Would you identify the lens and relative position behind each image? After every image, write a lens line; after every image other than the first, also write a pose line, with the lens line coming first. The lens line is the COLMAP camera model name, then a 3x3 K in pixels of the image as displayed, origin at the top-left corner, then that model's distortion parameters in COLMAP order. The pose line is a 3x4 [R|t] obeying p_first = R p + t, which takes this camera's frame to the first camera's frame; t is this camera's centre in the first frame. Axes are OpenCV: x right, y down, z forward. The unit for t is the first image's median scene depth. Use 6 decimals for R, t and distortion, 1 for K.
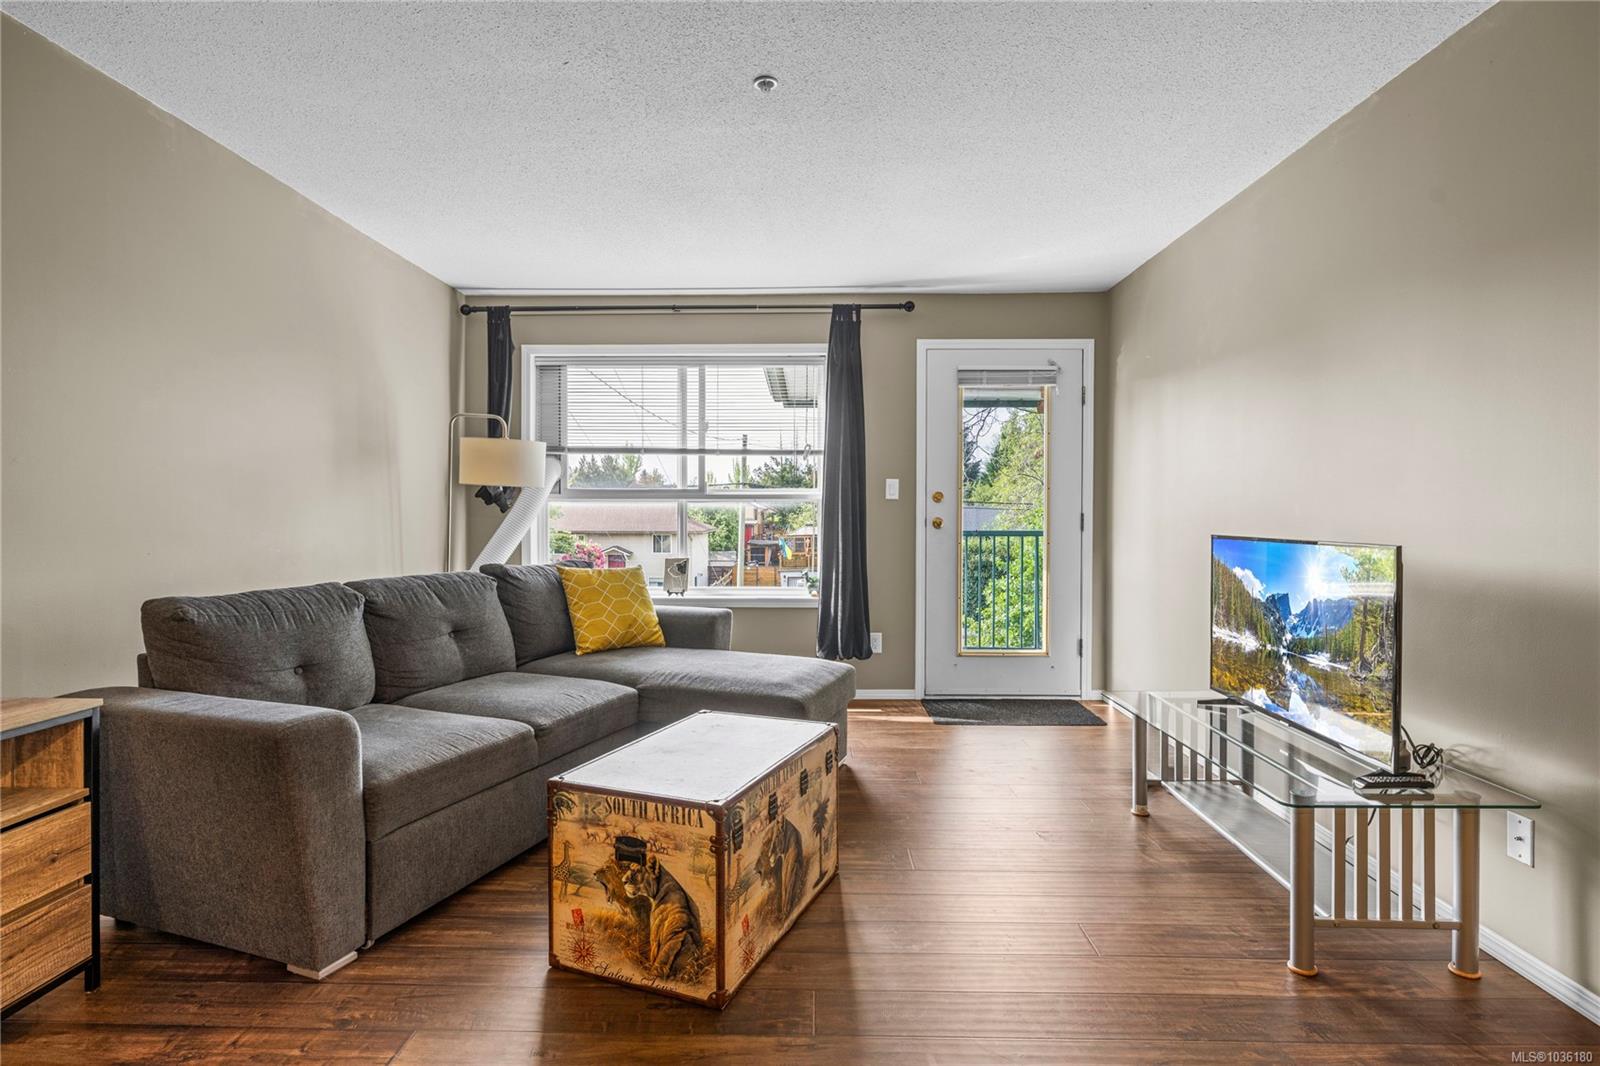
lens RADIAL K [[817.2, 0, 793.1], [0, 817.2, 524.9], [0, 0, 1]] dist [-0.006558, -0.000643]
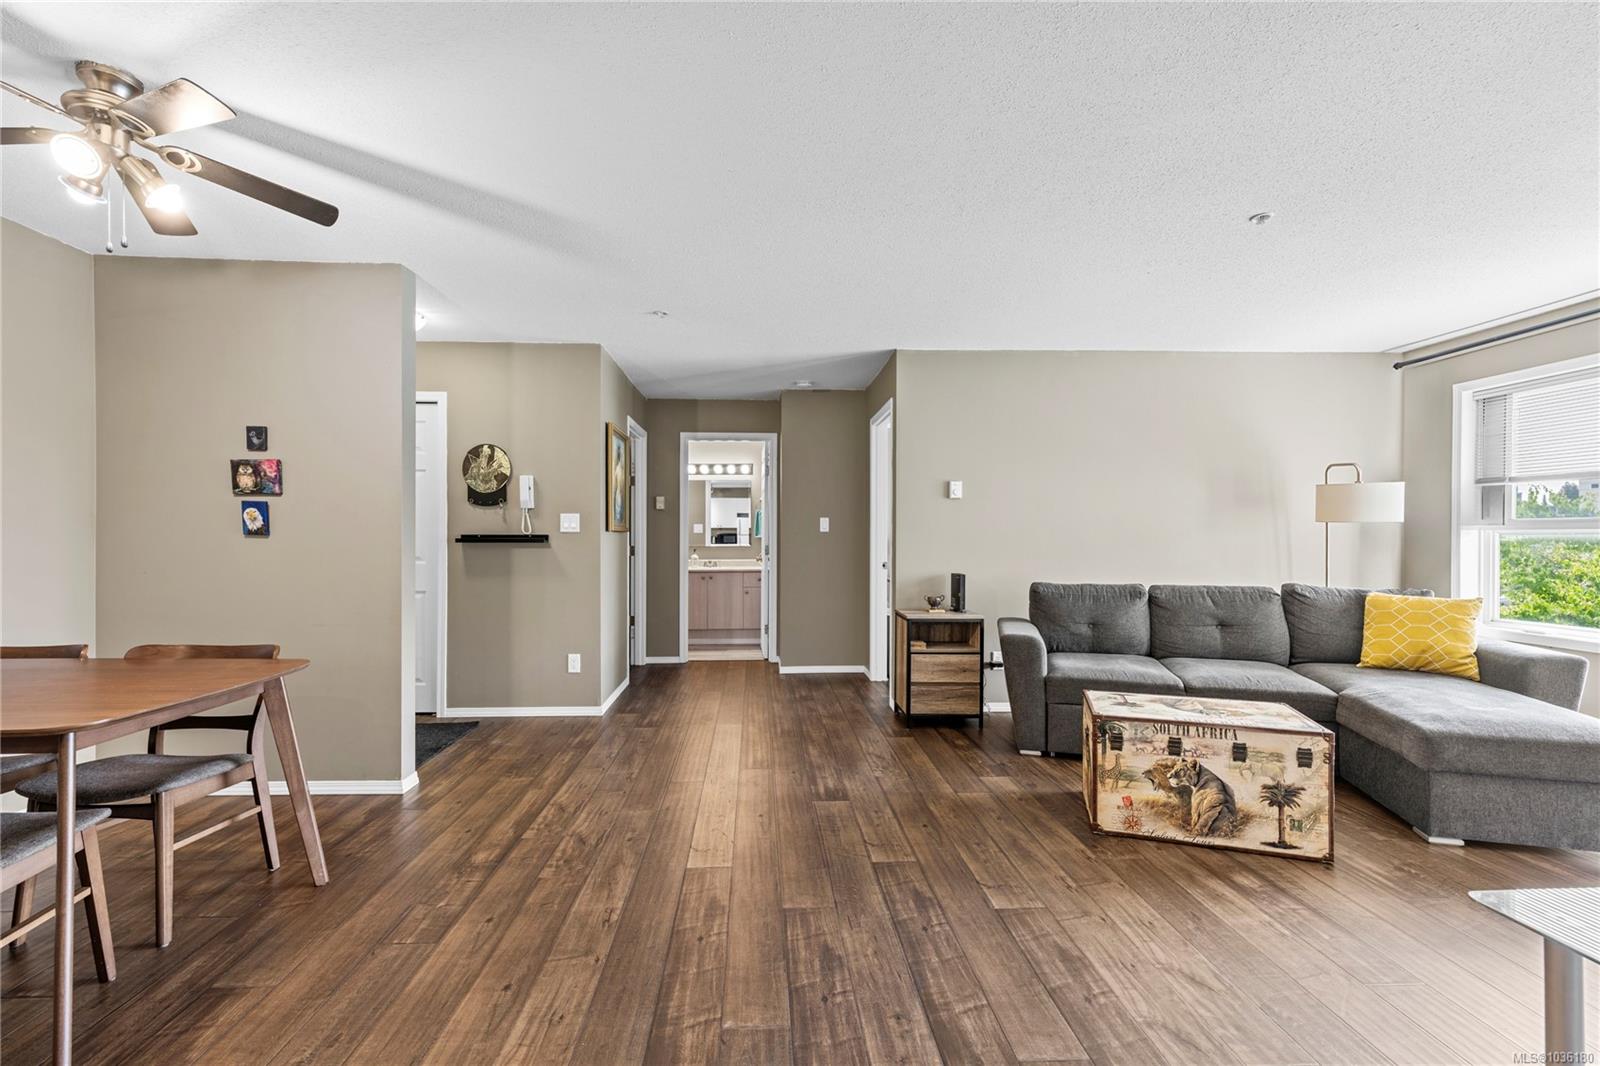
lens RADIAL K [[677.2, 0, 798.4], [0, 677.2, 539.0], [0, 0, 1]] dist [-0.002657, -0.000653]
pose [[0.084697, 0.000830, -0.996406, 0.809703], [-0.015824, 0.999875, -0.000512, -0.012614], [0.996281, 0.015810, 0.084700, 0.150673]]
